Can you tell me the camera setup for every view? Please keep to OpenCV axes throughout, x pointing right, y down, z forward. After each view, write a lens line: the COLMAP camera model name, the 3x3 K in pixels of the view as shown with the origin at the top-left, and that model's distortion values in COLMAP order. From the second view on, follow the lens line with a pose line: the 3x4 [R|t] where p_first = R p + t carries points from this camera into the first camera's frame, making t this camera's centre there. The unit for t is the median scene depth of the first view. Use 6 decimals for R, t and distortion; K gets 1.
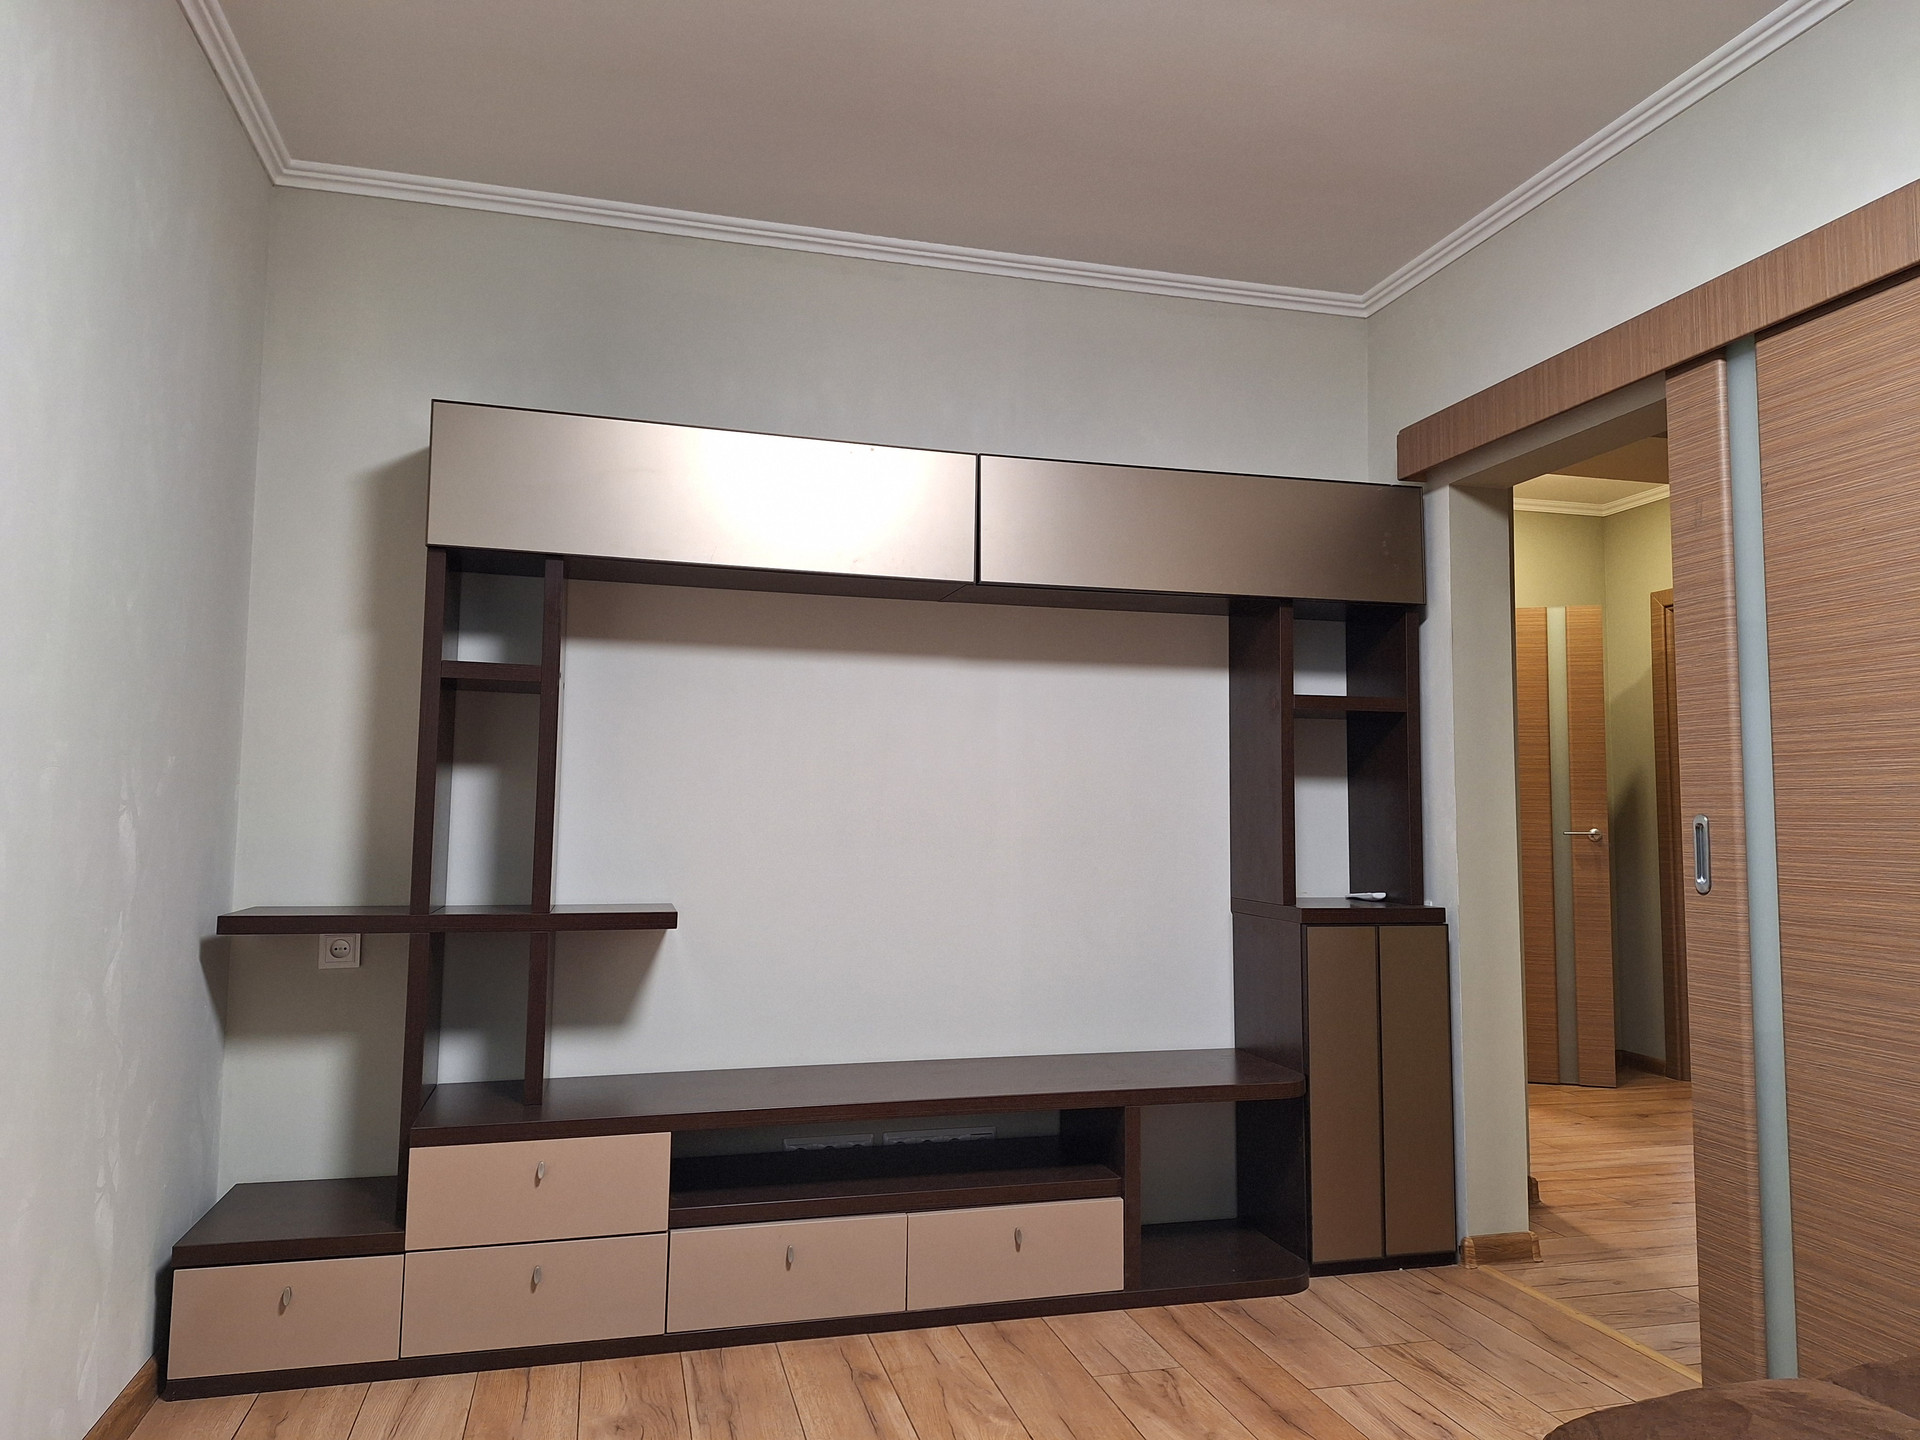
lens RADIAL K [[1351.1, 0, 961.7], [0, 1351.1, 708.8], [0, 0, 1]] dist [0.037232, -0.030072]
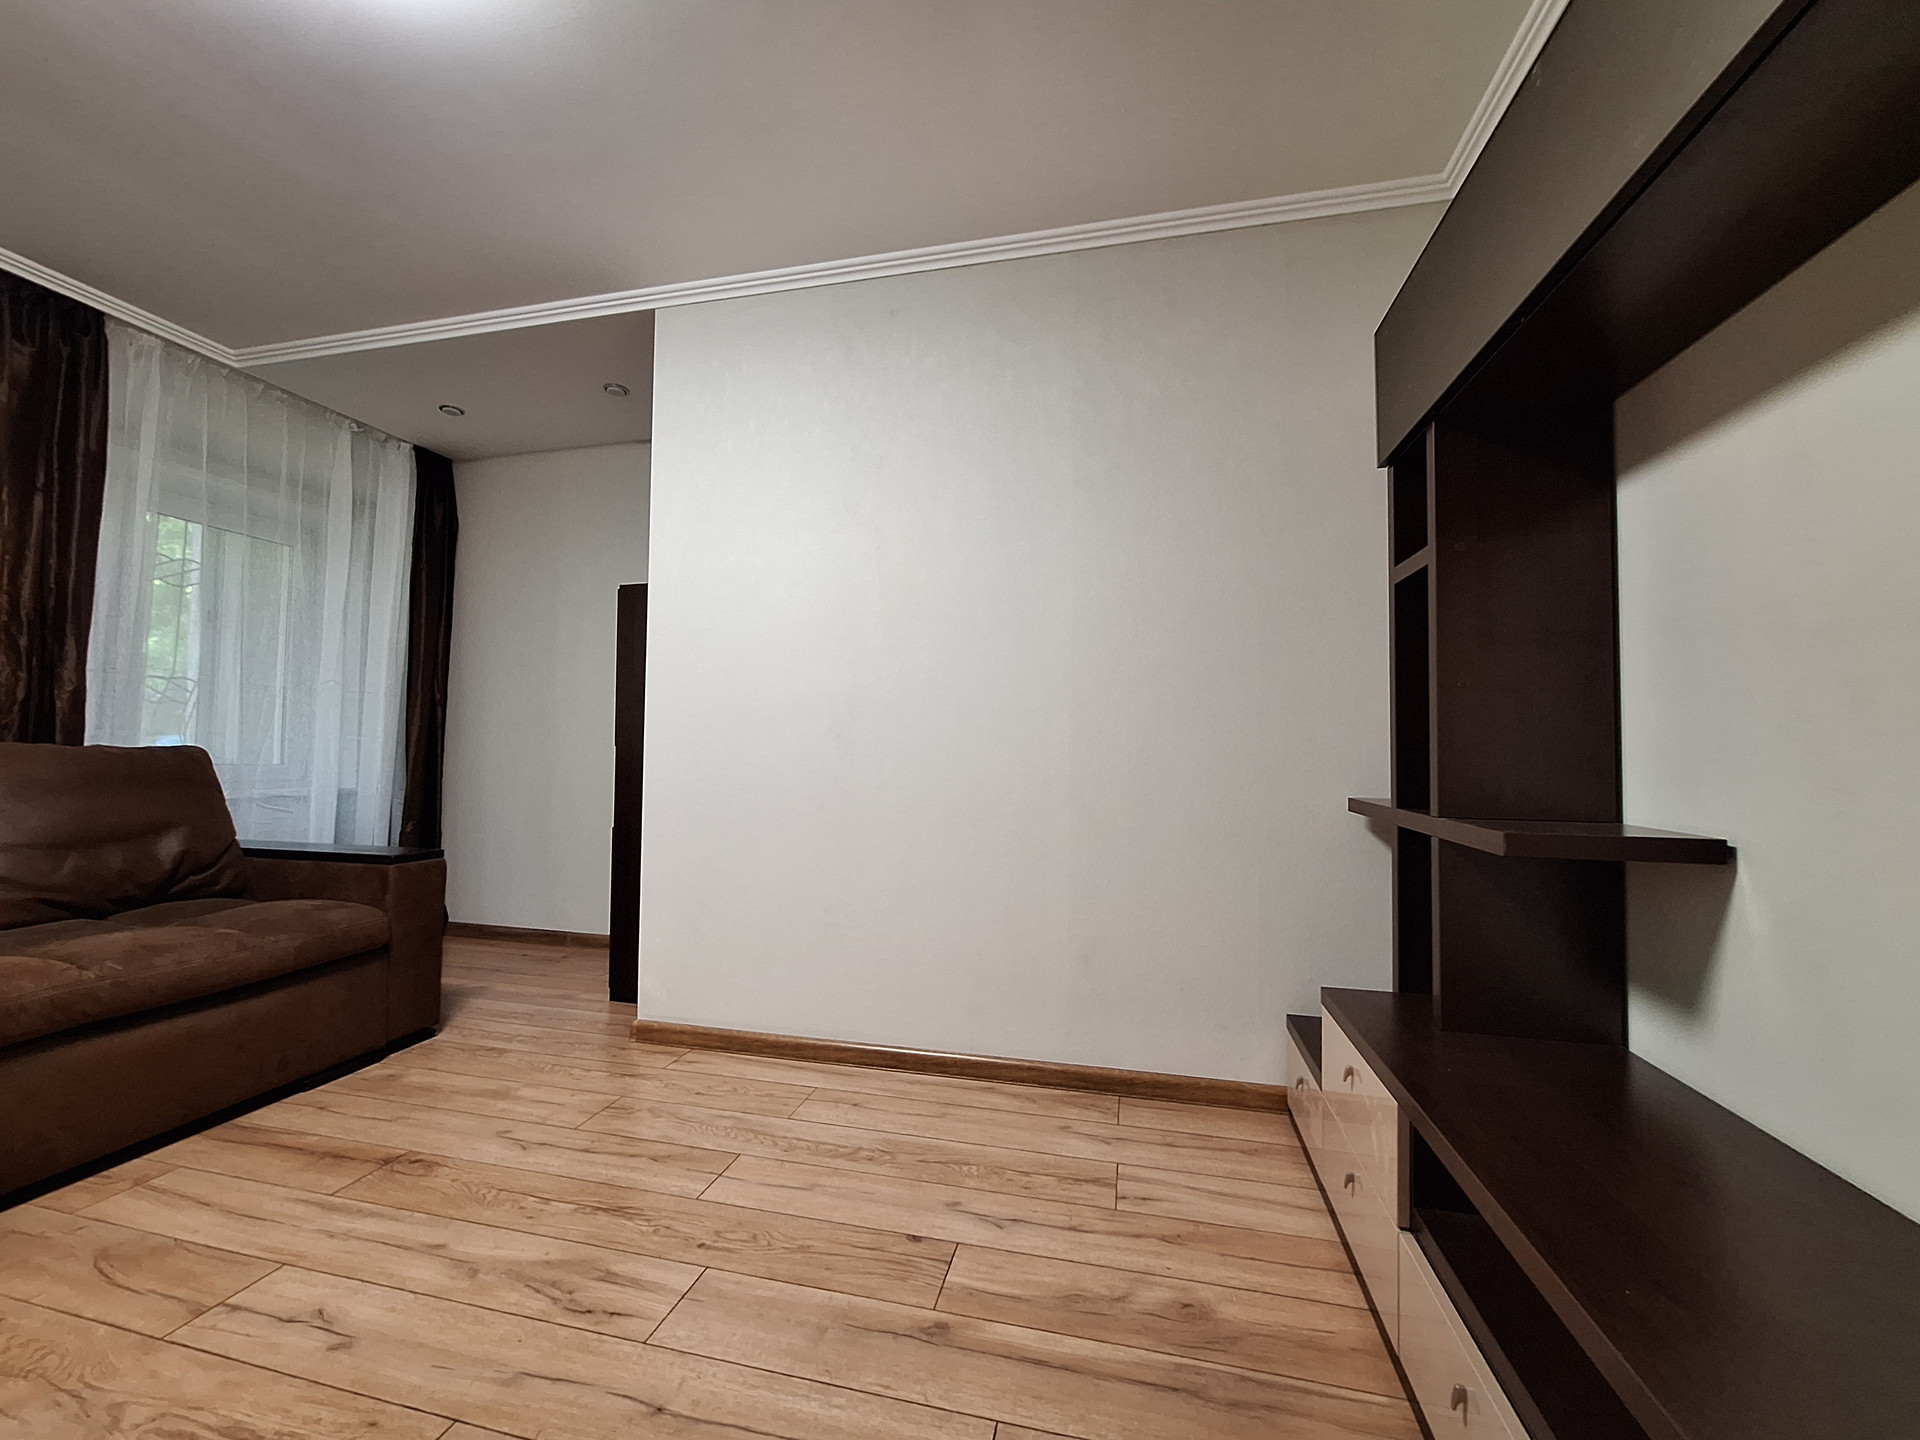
lens RADIAL K [[753.6, 0, 957.2], [0, 753.6, 709.3], [0, 0, 1]] dist [-0.008481, 0.001050]
pose [[-0.486722, -0.063638, -0.871236, 0.443709], [0.057632, 0.992831, -0.104716, 0.152695], [0.871654, -0.101178, -0.479565, 1.374374]]
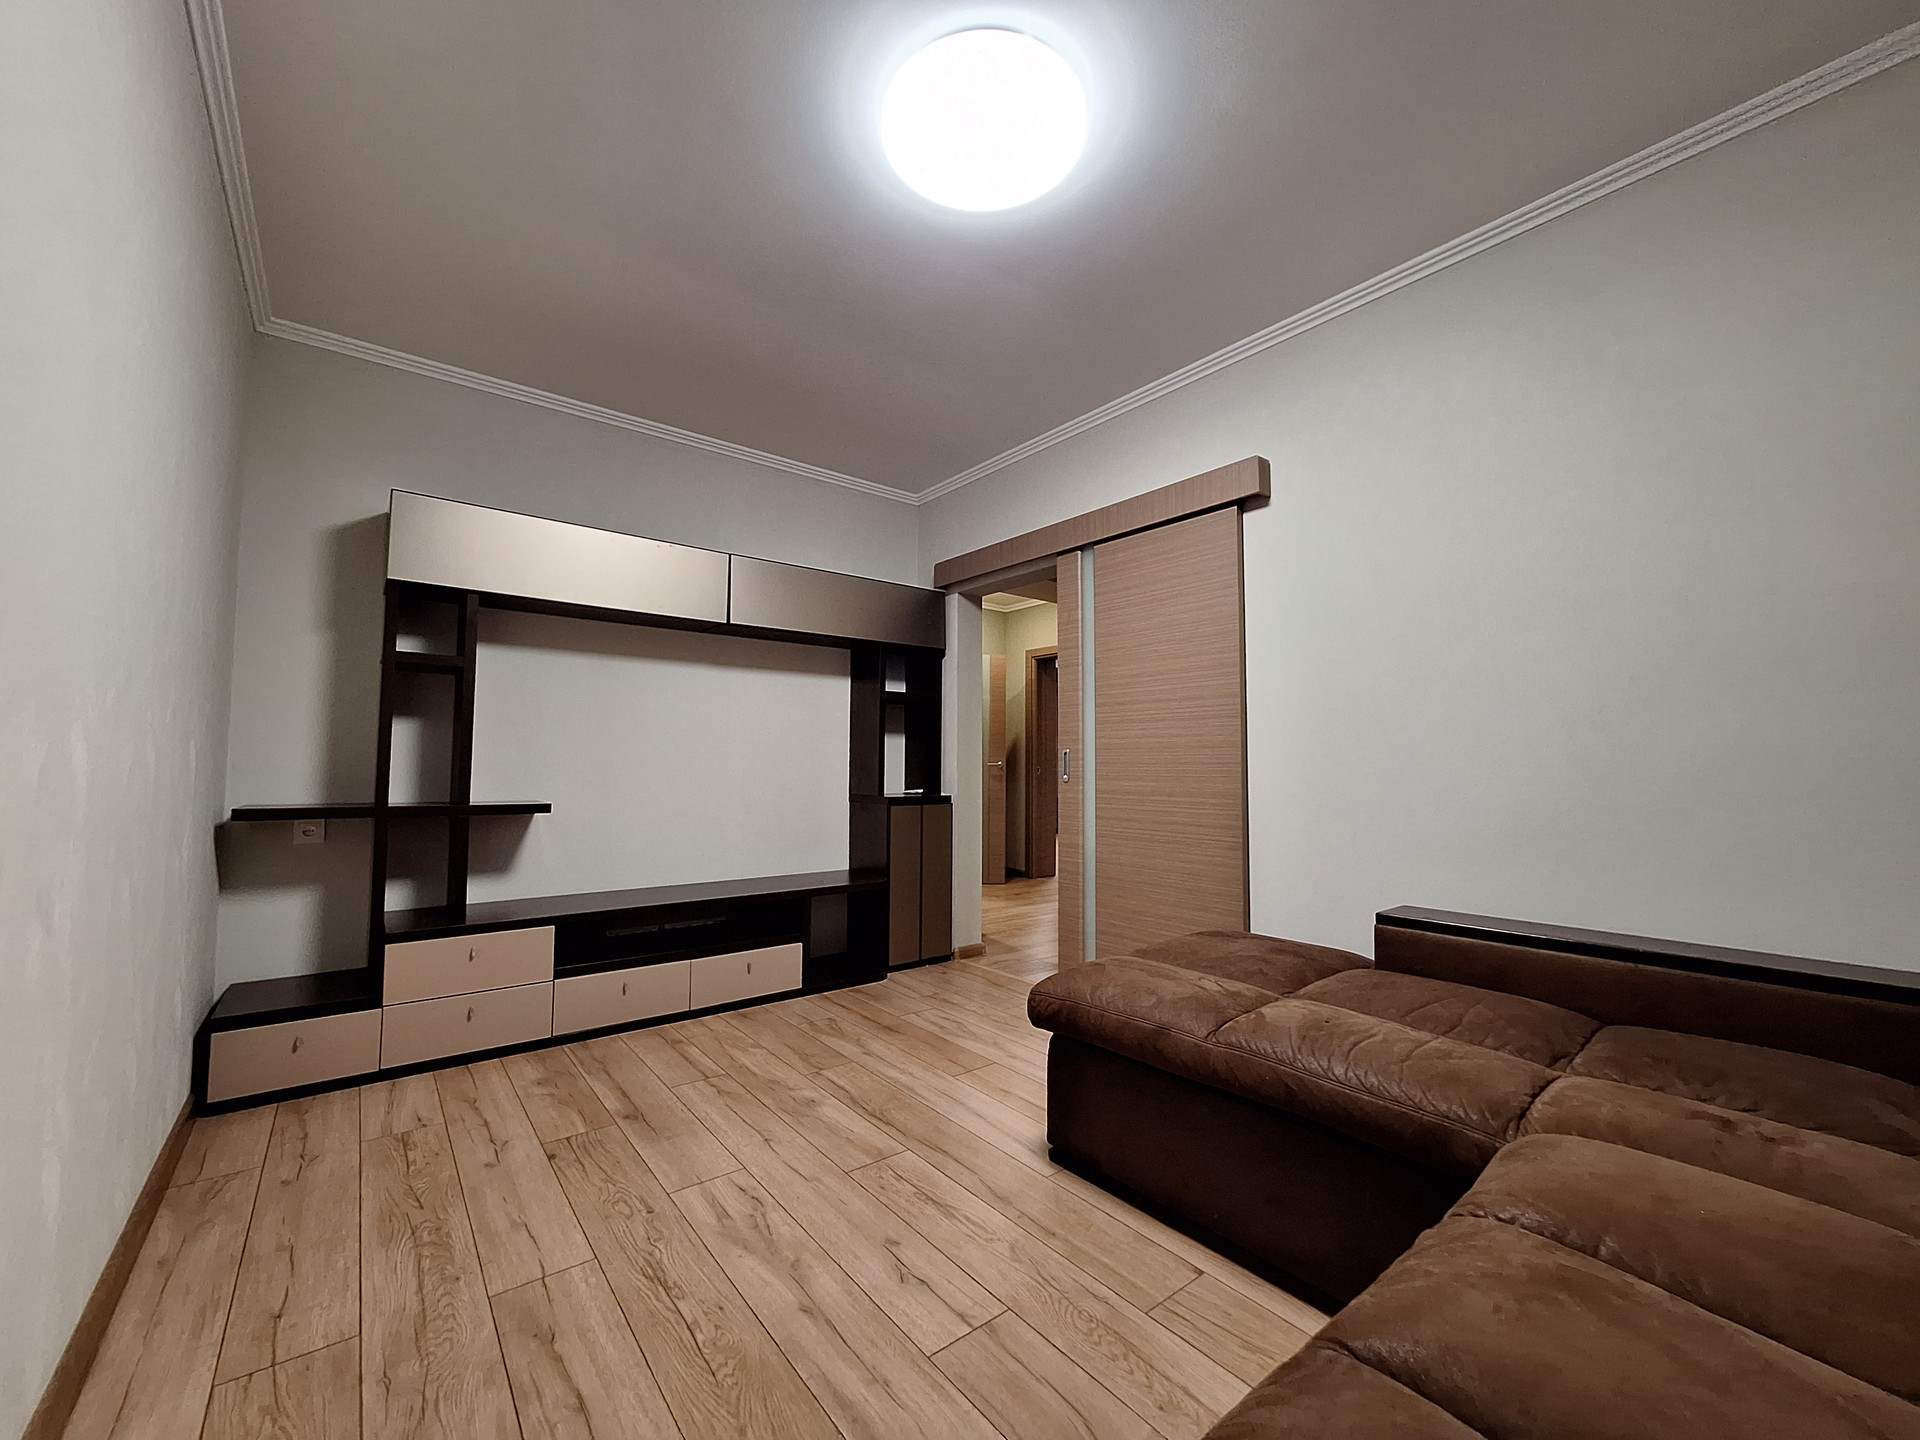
lens RADIAL K [[753.6, 0, 957.2], [0, 753.6, 731.7], [0, 0, 1]] dist [-0.008481, 0.001050]
pose [[0.920774, 0.013500, 0.389863, -0.106880], [-0.028983, 0.999006, 0.033858, 0.009867], [-0.389019, -0.042475, 0.920250, -0.086105]]
